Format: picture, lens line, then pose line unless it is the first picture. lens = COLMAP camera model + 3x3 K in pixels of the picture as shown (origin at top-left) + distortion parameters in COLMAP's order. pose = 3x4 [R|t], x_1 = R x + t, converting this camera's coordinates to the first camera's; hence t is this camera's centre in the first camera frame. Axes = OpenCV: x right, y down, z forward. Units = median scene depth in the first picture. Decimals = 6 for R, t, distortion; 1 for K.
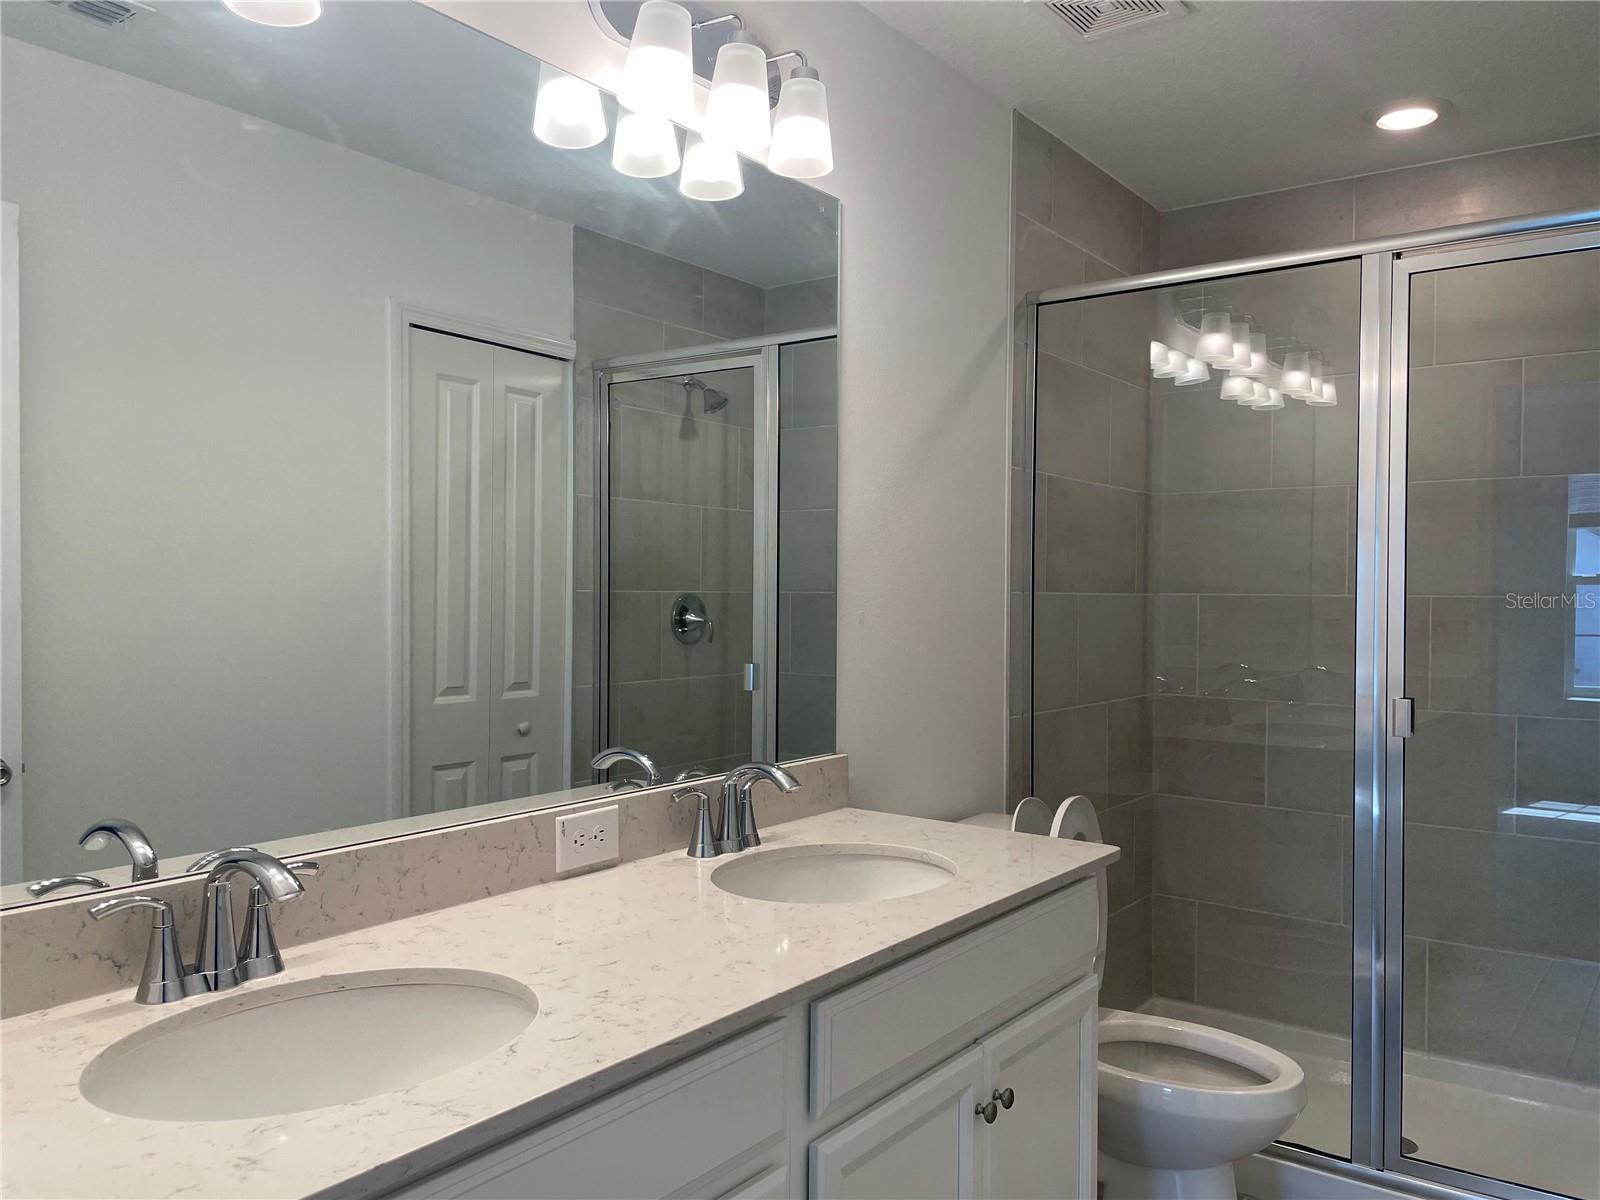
lens RADIAL K [[1202.3, 0, 800.5], [0, 1202.3, 600.0], [0, 0, 1]] dist [0.044186, 0.001931]
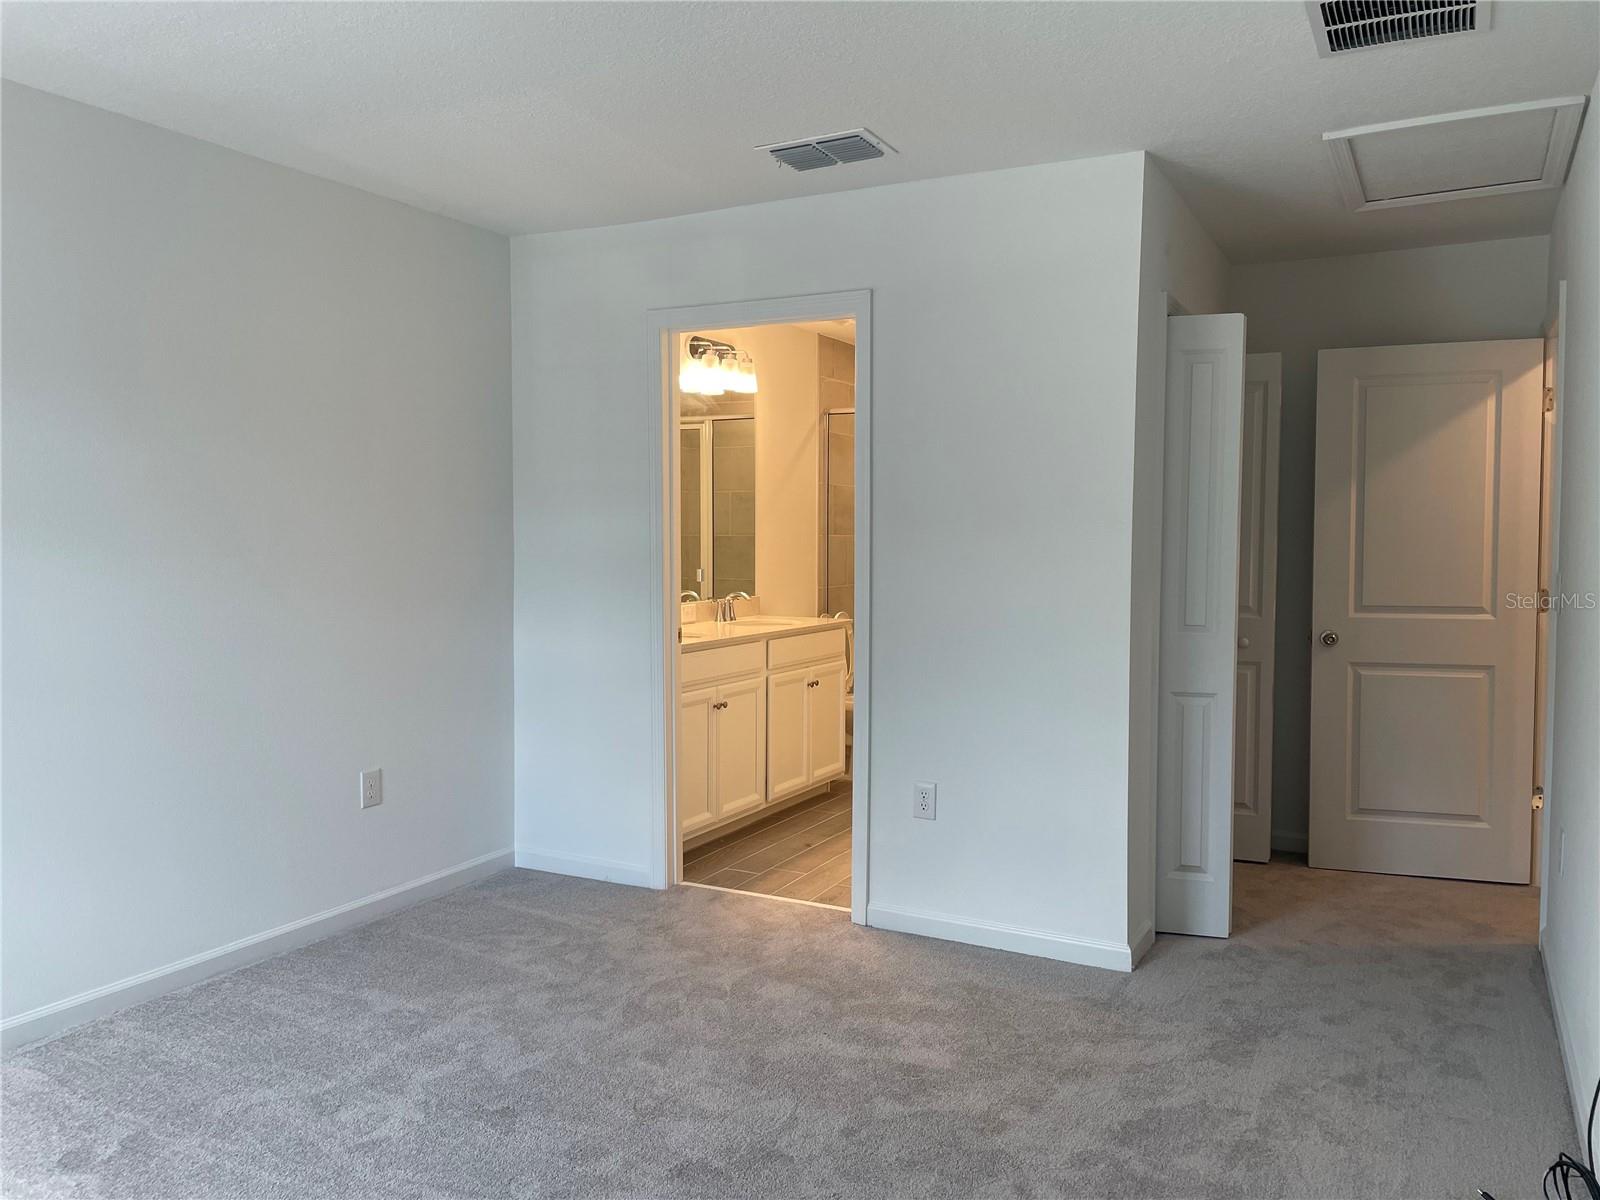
lens RADIAL K [[1202.3, 0, 800.0], [0, 1202.3, 599.2], [0, 0, 1]] dist [0.044186, 0.001931]
pose [[0.988801, -0.018257, 0.148122, -0.308791], [0.010891, 0.998670, 0.050393, 0.002366], [-0.148845, -0.048215, 0.987684, -1.915477]]
